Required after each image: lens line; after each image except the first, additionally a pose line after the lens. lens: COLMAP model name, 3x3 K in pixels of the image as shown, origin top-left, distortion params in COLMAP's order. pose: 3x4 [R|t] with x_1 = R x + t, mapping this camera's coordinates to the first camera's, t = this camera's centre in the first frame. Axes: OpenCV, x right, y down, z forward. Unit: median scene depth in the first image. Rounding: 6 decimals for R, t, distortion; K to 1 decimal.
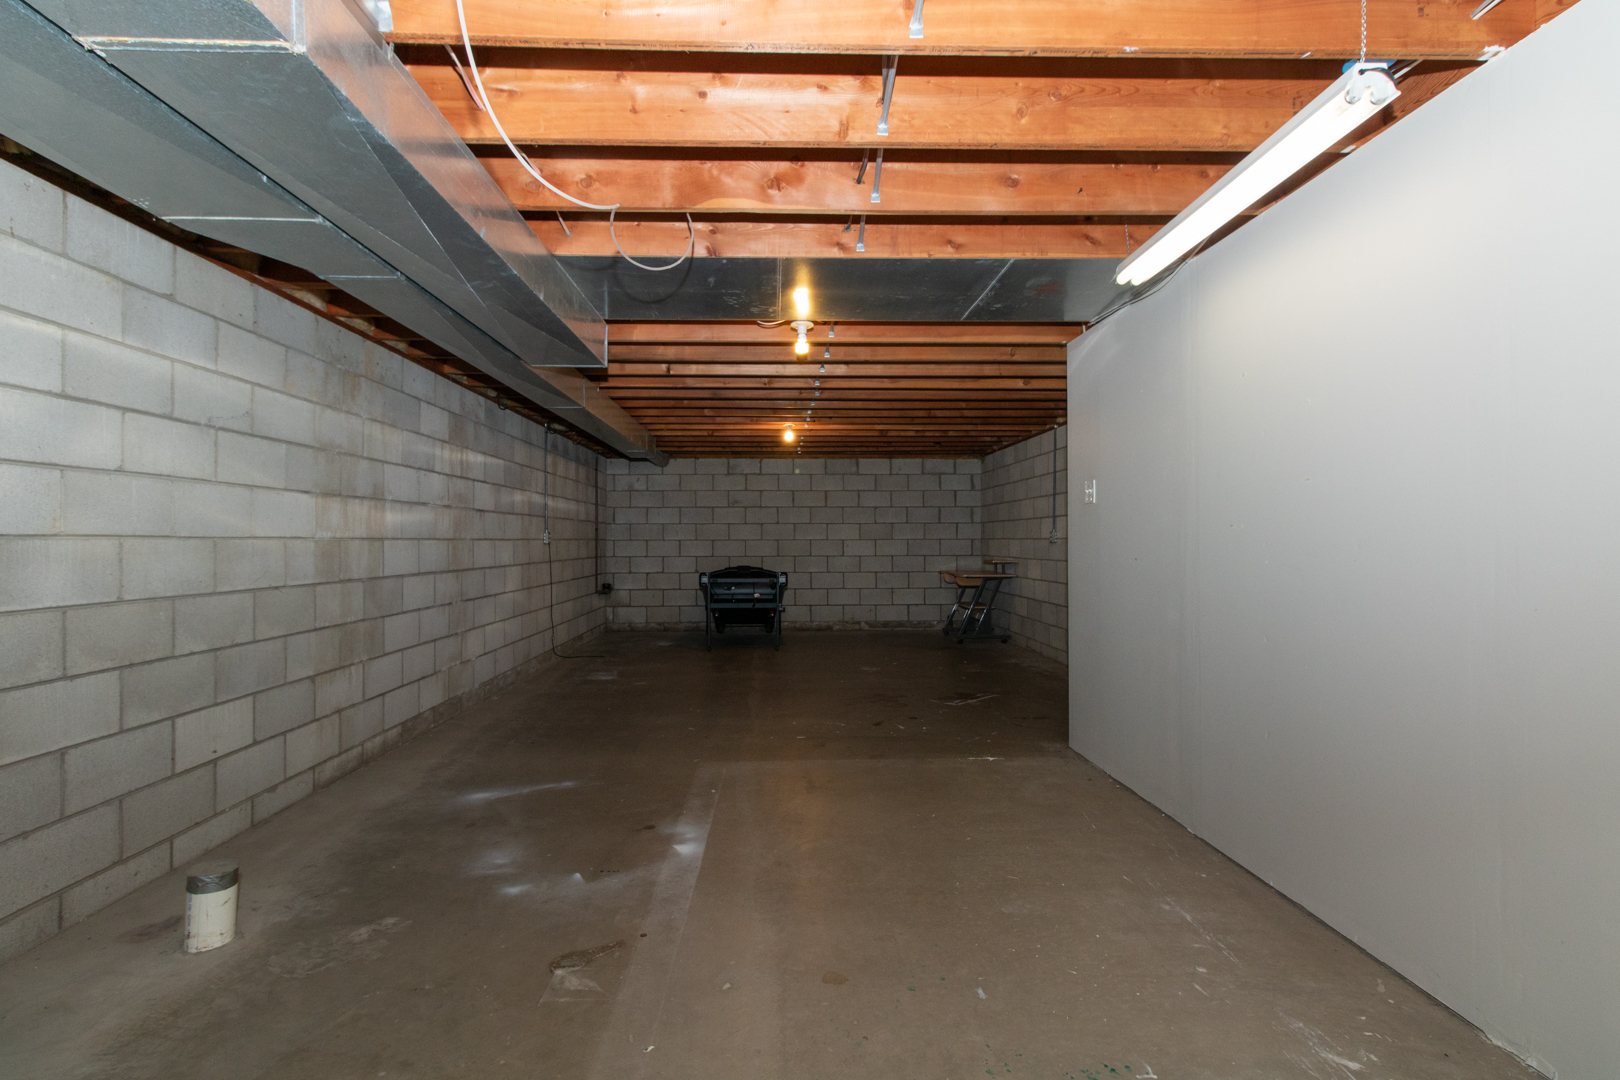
lens RADIAL K [[785.3, 0, 810.0], [0, 785.3, 540.0], [0, 0, 1]] dist [0.000499, 0.000112]
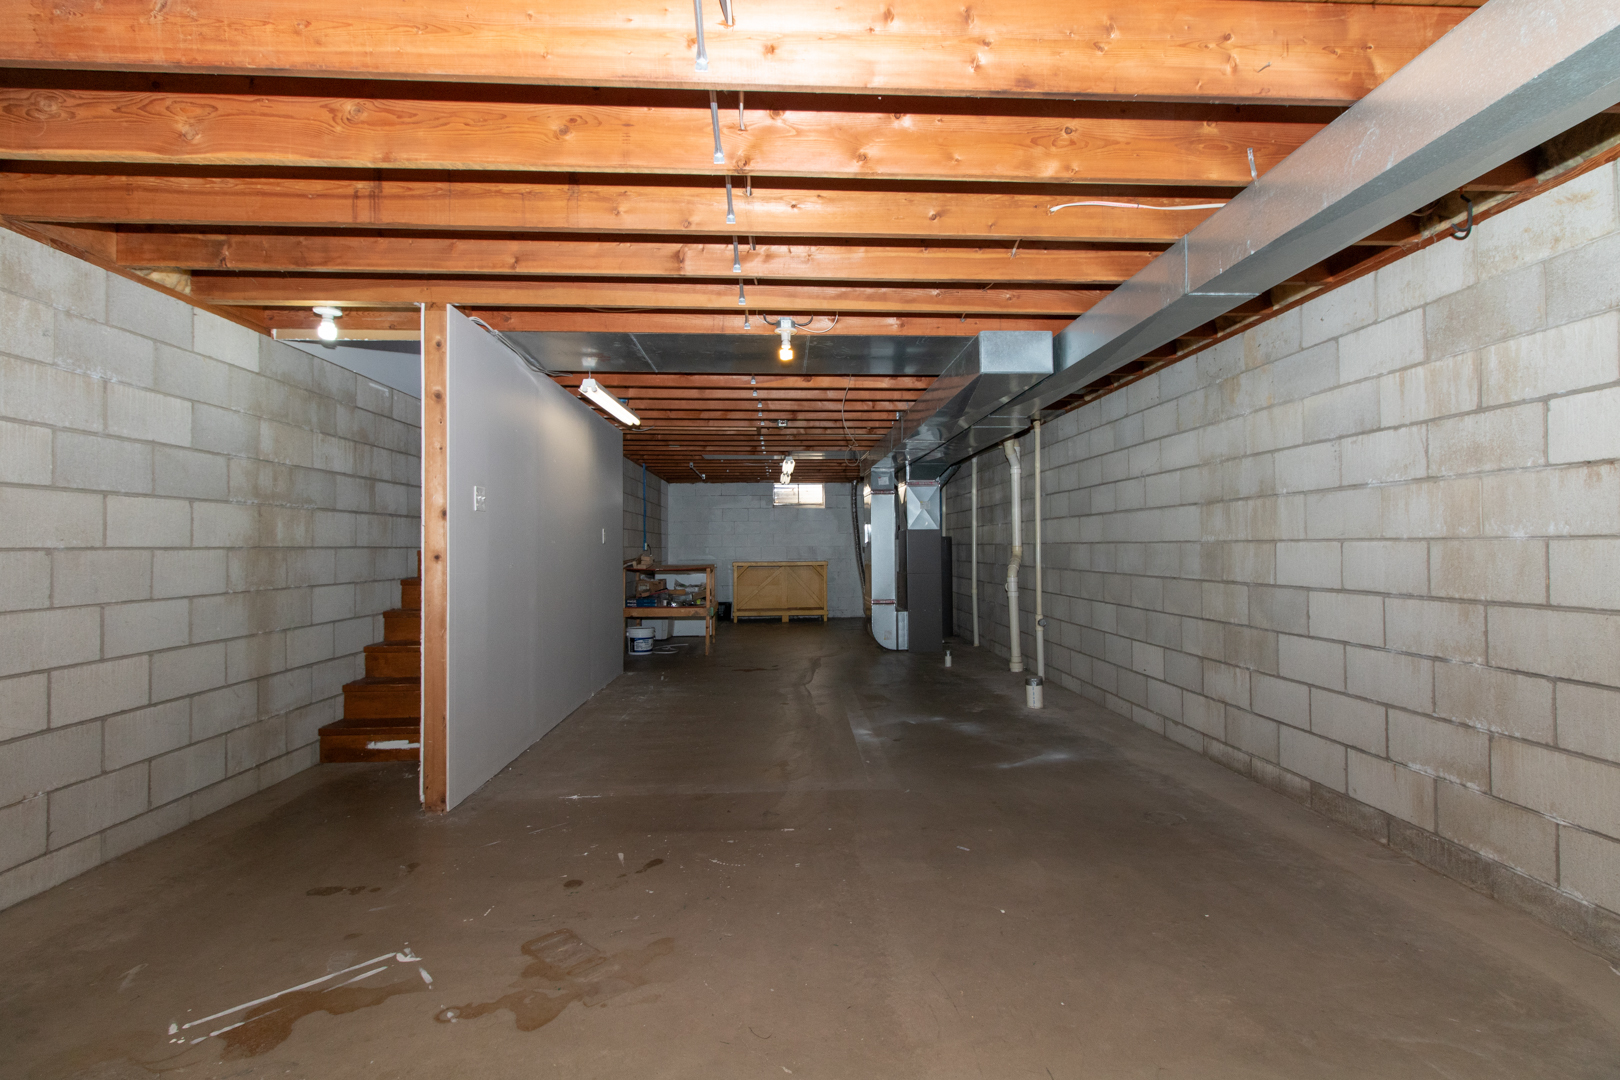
lens RADIAL K [[785.3, 0, 810.0], [0, 785.3, 540.0], [0, 0, 1]] dist [0.000499, 0.000112]
pose [[-0.999928, 0.008248, 0.008679, -0.024193], [0.008168, 0.999924, -0.009253, 0.000850], [-0.008754, -0.009182, -0.999920, 1.059988]]
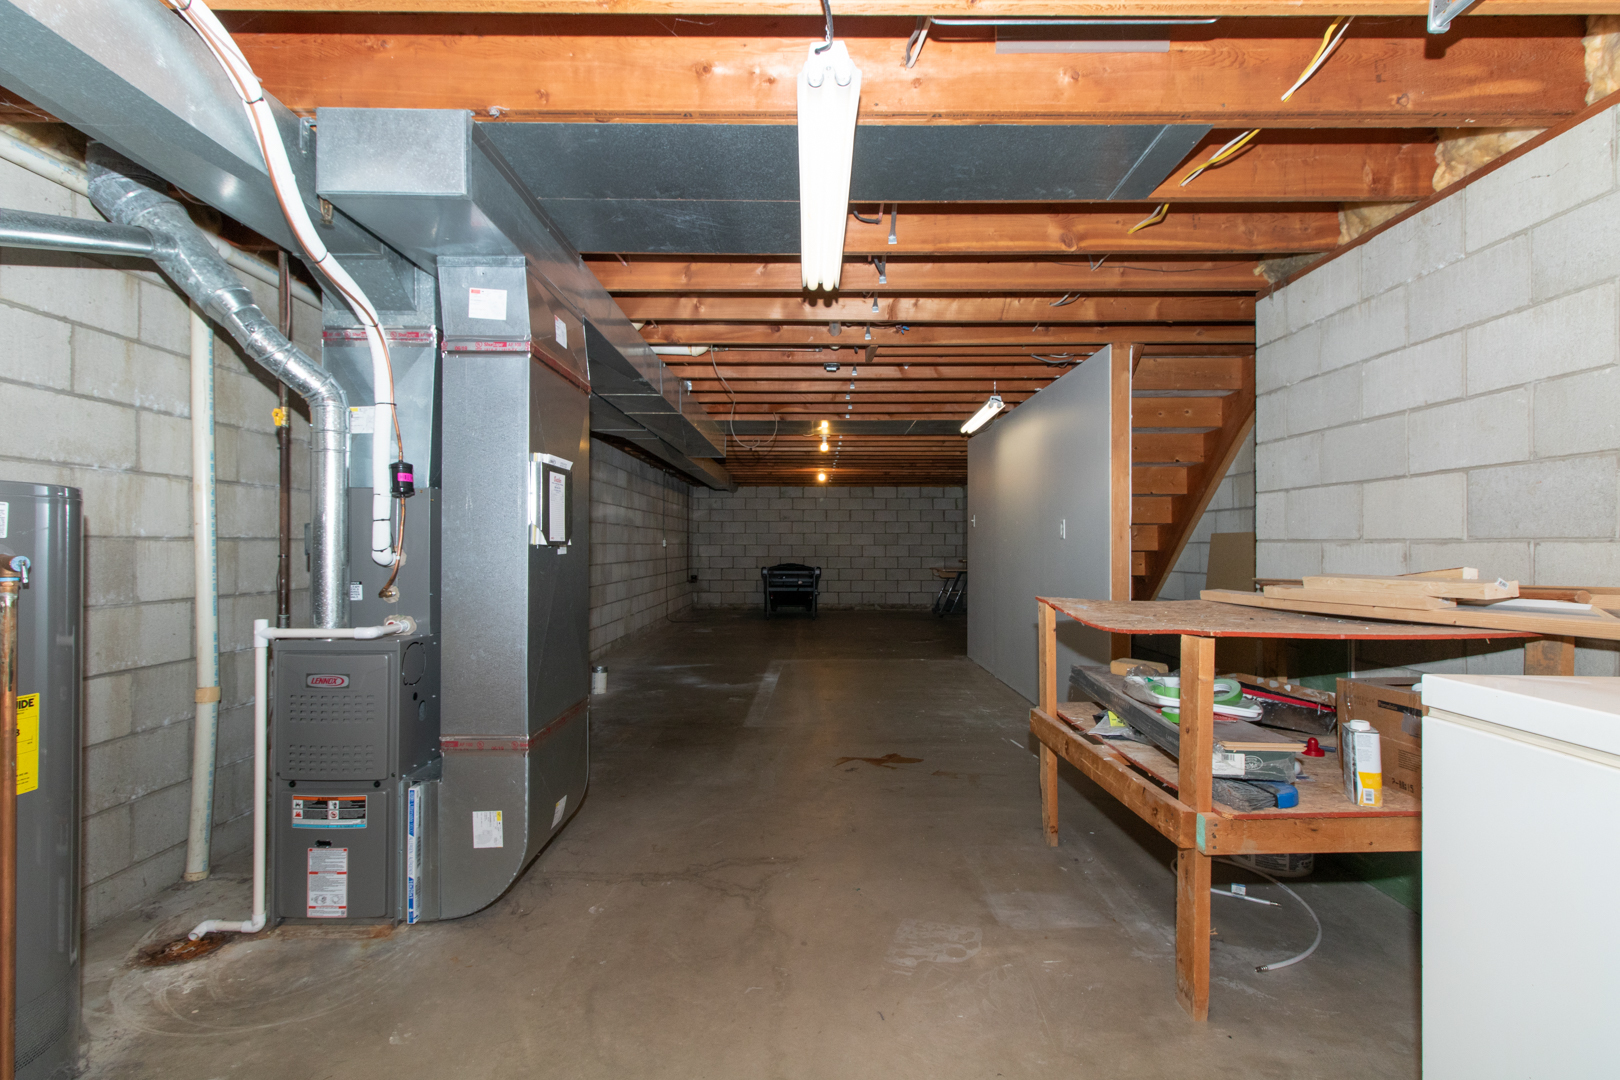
lens RADIAL K [[785.3, 0, 810.0], [0, 785.3, 540.0], [0, 0, 1]] dist [0.000499, 0.000112]
pose [[0.998556, 0.004635, -0.053519, 0.029294], [-0.004977, 0.999968, -0.006262, -0.000387], [0.053488, 0.006519, 0.998547, -0.470055]]
